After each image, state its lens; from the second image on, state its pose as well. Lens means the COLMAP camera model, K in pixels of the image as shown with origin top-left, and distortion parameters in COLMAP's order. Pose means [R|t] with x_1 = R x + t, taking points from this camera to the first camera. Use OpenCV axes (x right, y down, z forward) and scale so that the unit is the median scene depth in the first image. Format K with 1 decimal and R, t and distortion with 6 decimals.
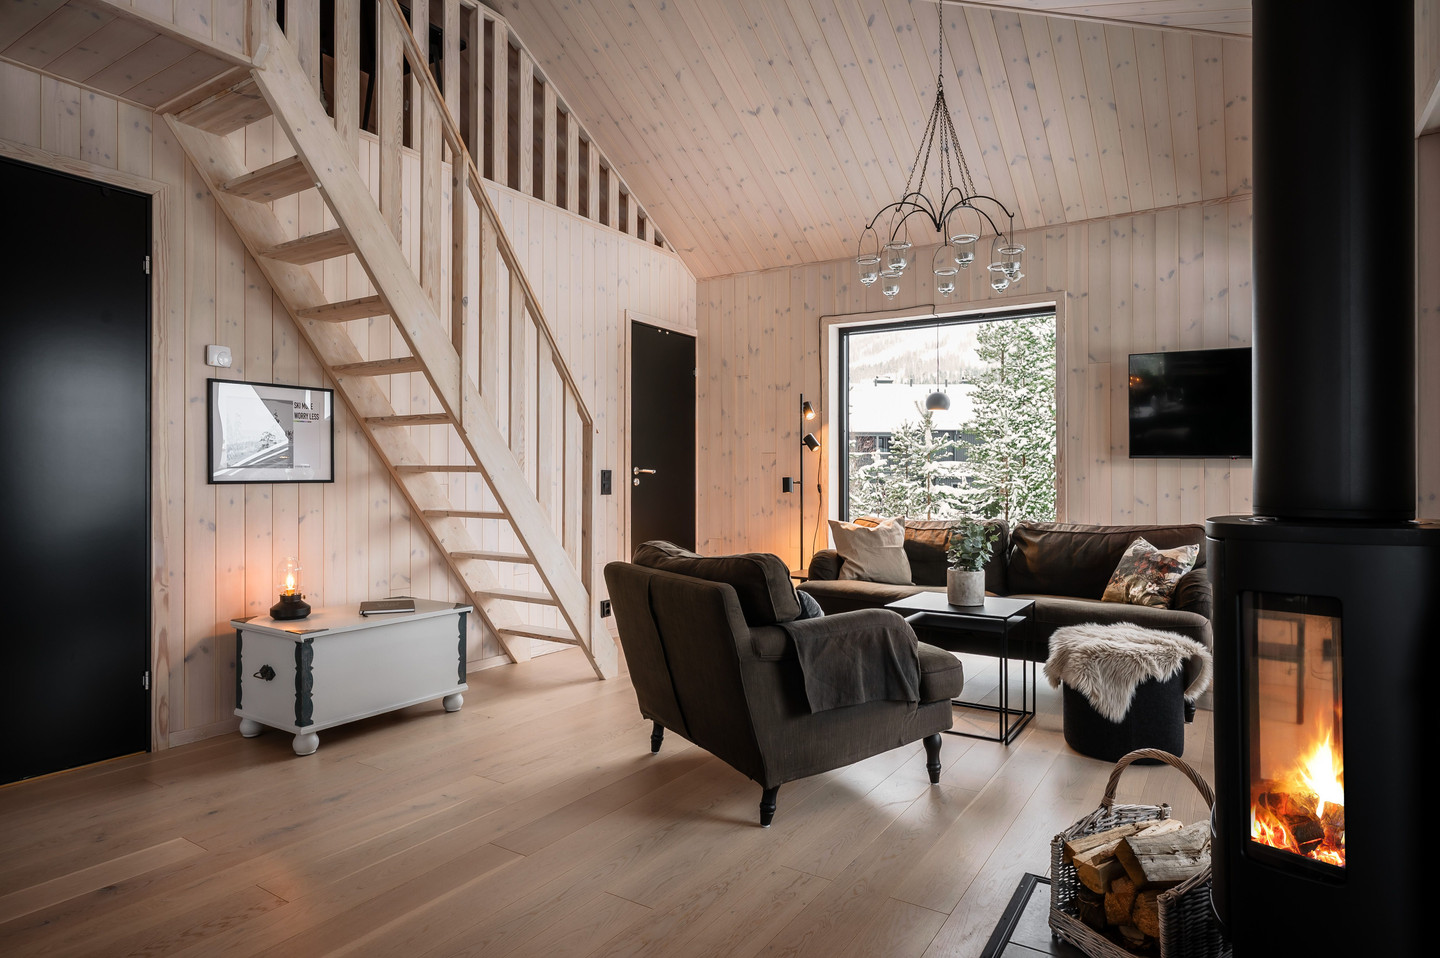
lens RADIAL K [[819.5, 0, 777.3], [0, 819.5, 477.4], [0, 0, 1]] dist [-0.002943, 0.003171]
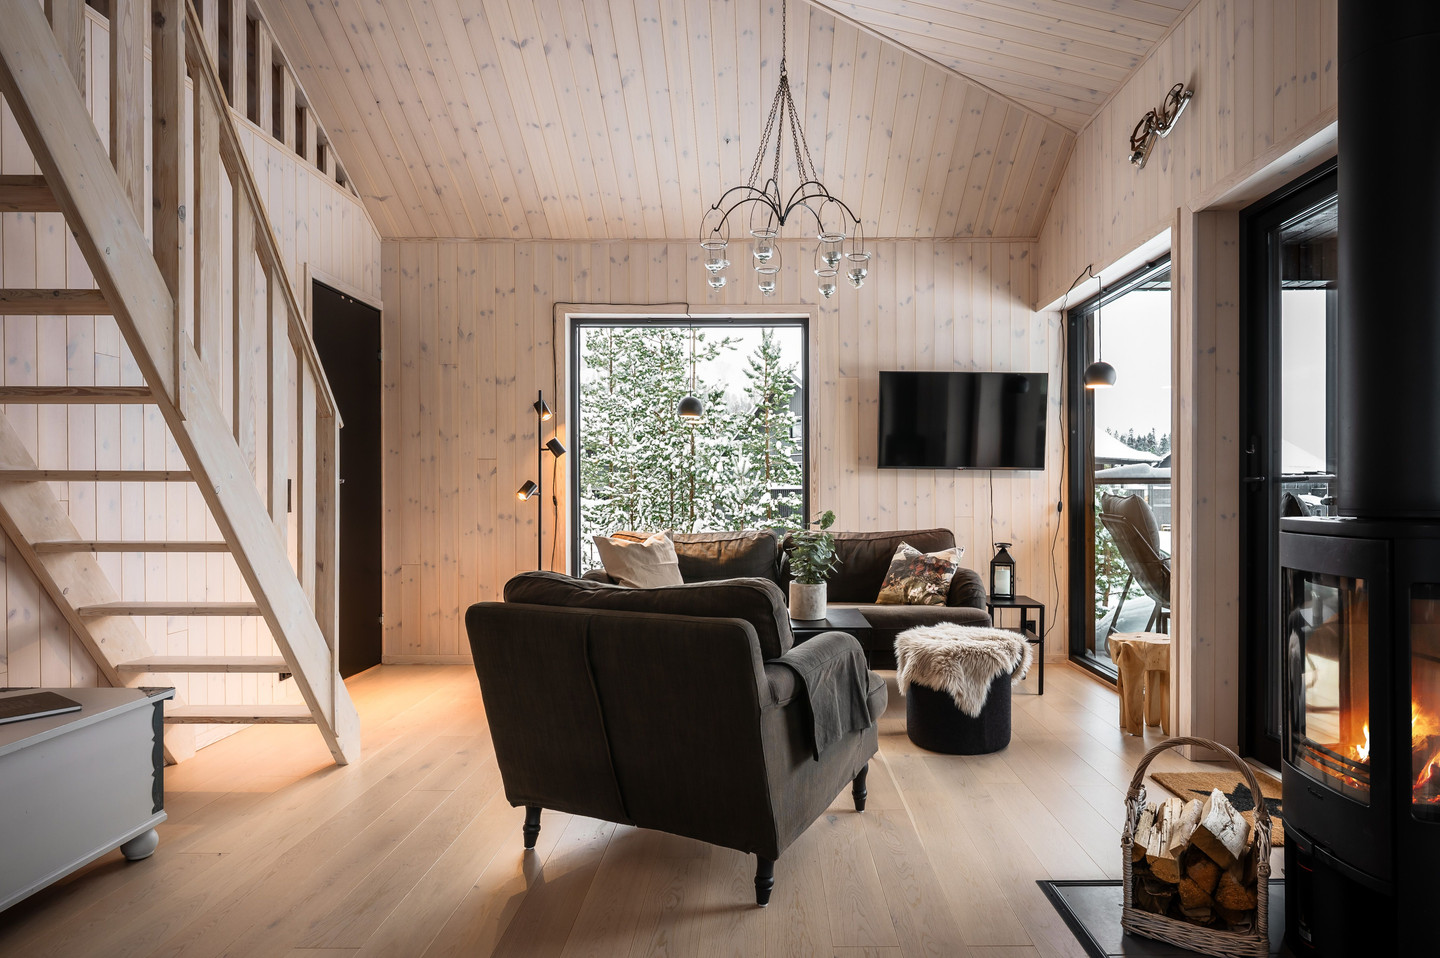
lens RADIAL K [[819.5, 0, 728.7], [0, 819.5, 496.2], [0, 0, 1]] dist [-0.002943, 0.003171]
pose [[0.849303, -0.009453, 0.527821, -0.307949], [0.004415, 0.999932, 0.010804, 0.000388], [-0.527887, -0.006846, 0.849287, 0.200820]]
